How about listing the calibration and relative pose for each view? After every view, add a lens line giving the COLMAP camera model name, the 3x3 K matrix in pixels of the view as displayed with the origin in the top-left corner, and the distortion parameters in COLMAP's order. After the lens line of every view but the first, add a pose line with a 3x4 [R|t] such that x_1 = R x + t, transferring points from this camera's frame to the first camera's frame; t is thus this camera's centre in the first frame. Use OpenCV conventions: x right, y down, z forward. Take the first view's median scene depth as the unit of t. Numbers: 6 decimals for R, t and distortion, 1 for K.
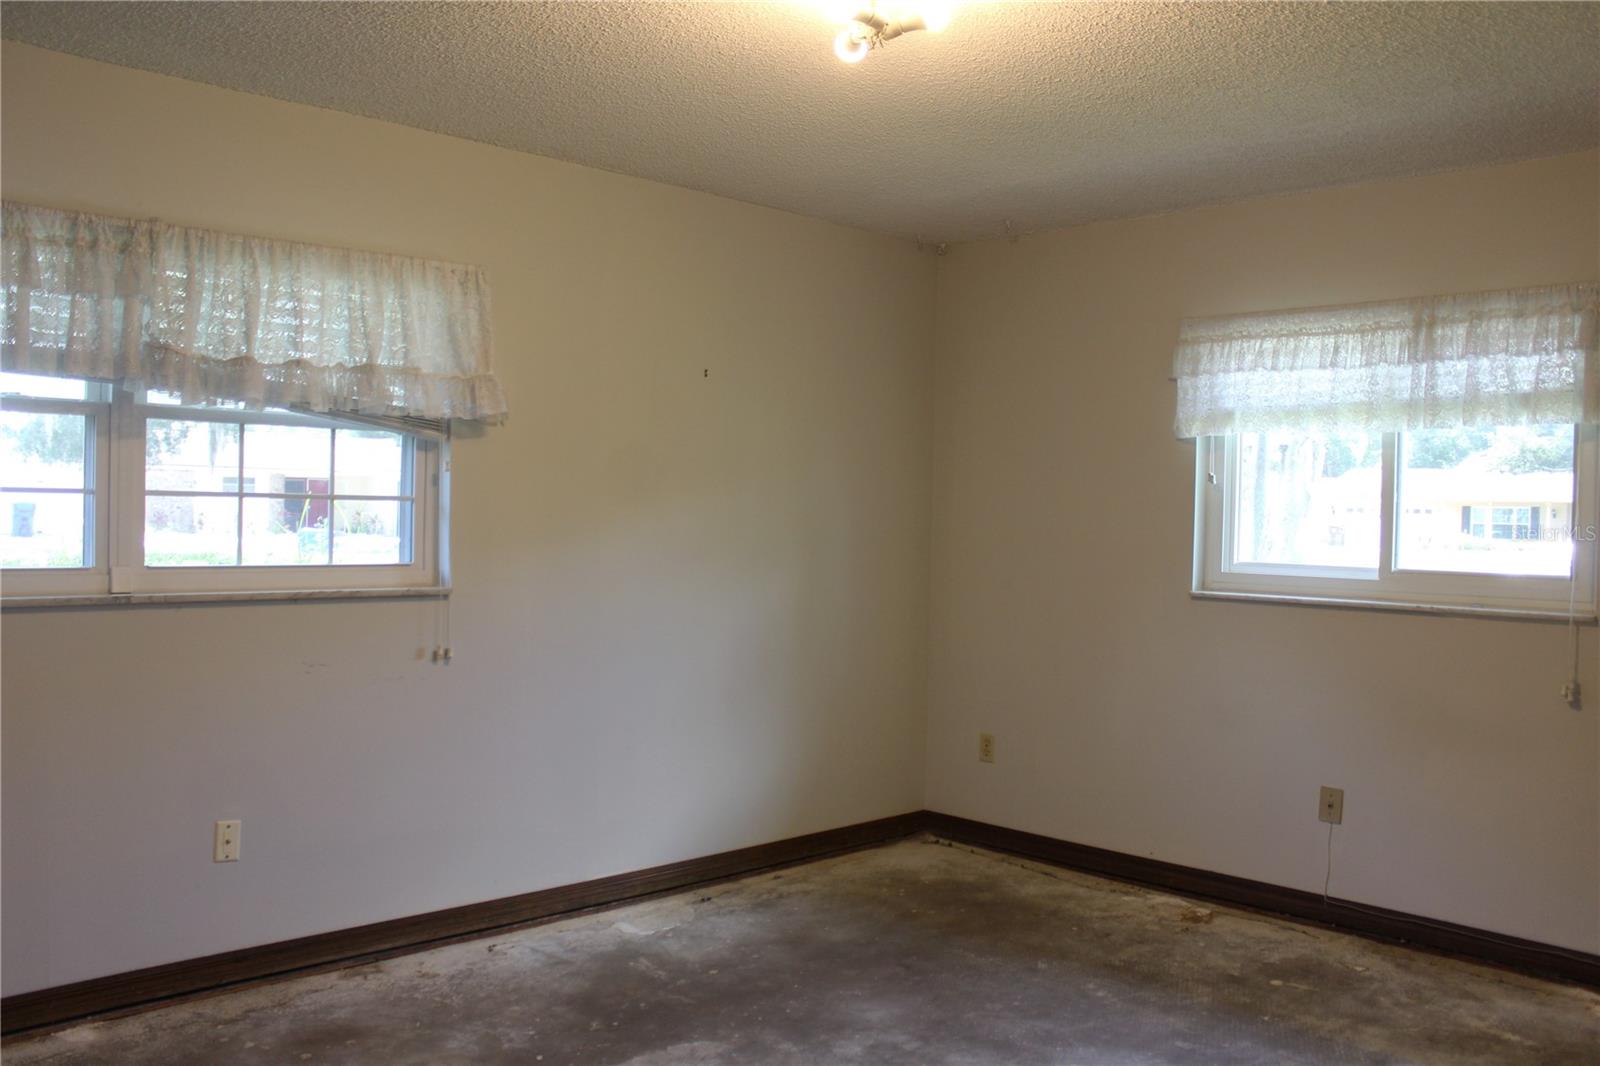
lens RADIAL K [[1375.6, 0, 800.0], [0, 1375.6, 533.0], [0, 0, 1]] dist [-0.112436, 0.101658]
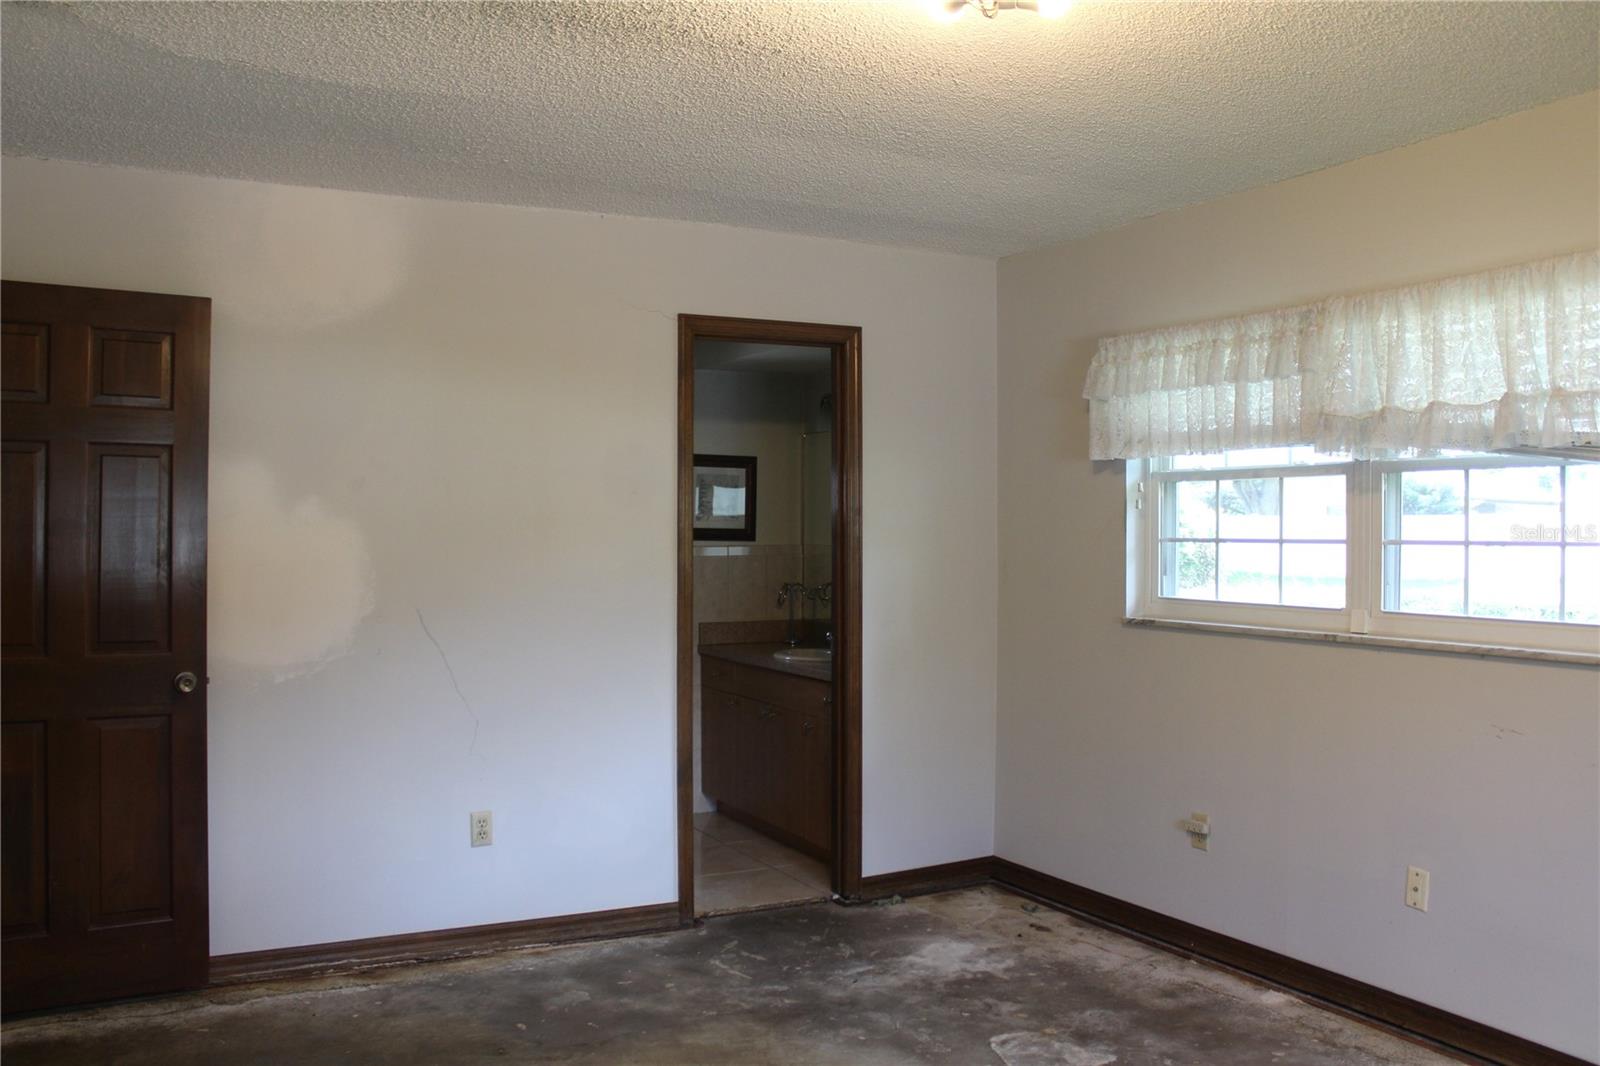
lens RADIAL K [[1324.0, 0, 800.0], [0, 1324.0, 533.0], [0, 0, 1]] dist [-0.188496, 0.187249]
pose [[-0.291091, -0.028614, -0.956267, 0.340342], [-0.031692, 0.999292, -0.020254, -0.000933], [0.956170, 0.024410, -0.291792, 0.457793]]
